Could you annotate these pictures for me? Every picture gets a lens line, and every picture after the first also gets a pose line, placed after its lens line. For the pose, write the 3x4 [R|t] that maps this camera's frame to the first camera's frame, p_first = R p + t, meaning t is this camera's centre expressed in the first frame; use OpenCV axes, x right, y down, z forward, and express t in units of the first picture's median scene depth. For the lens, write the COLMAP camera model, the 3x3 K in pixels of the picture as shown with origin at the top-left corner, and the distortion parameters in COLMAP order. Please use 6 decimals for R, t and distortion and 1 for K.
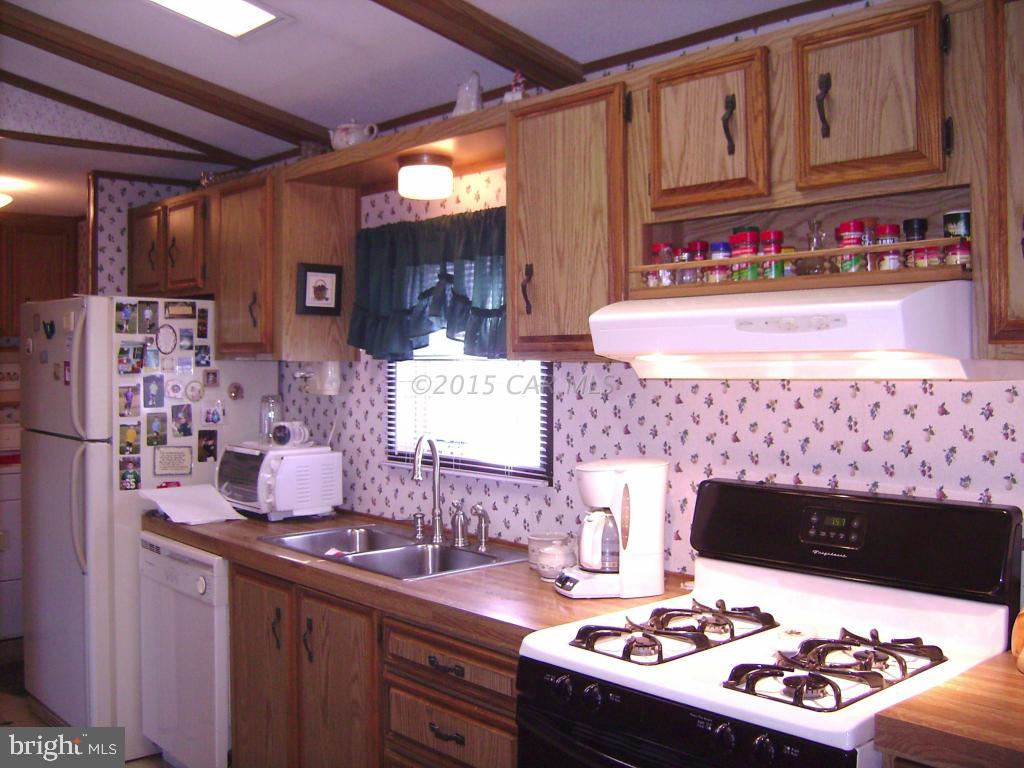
lens RADIAL K [[1057.4, 0, 502.8], [0, 1057.4, 386.8], [0, 0, 1]] dist [-0.126316, 0.000000]
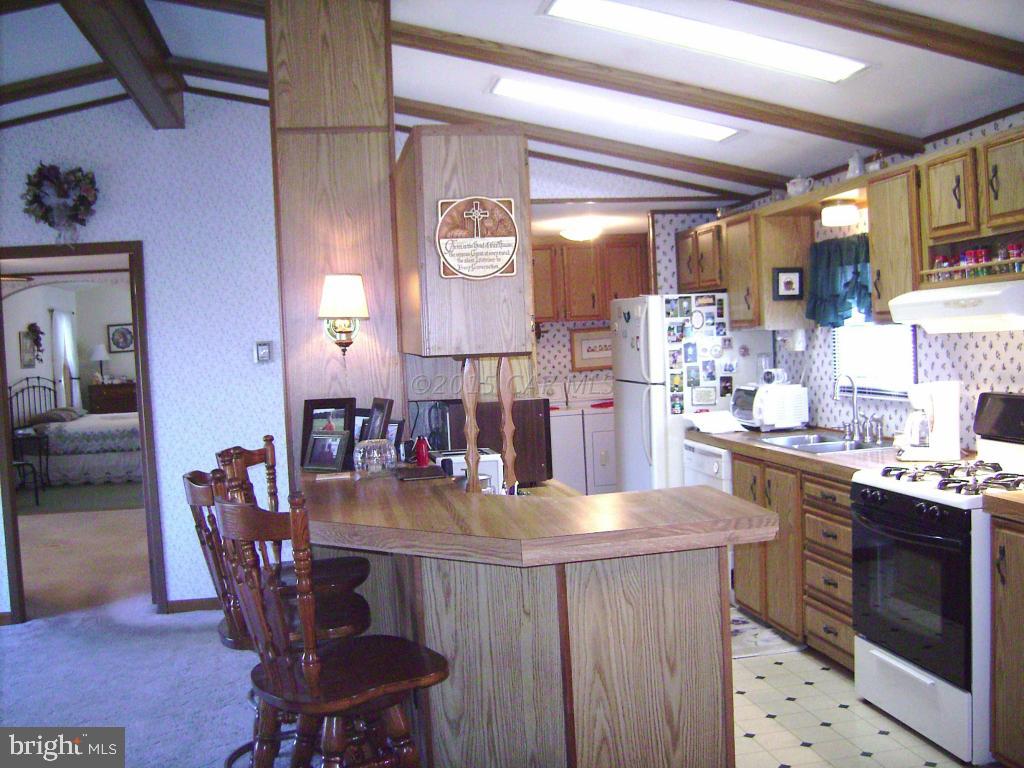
lens RADIAL K [[1057.4, 0, 511.9], [0, 1057.4, 387.1], [0, 0, 1]] dist [-0.126316, 0.000000]
pose [[0.856597, -0.019511, -0.515618, 0.285899], [0.036946, 0.999039, 0.023575, 0.009738], [0.514662, -0.039244, 0.856494, -0.573782]]
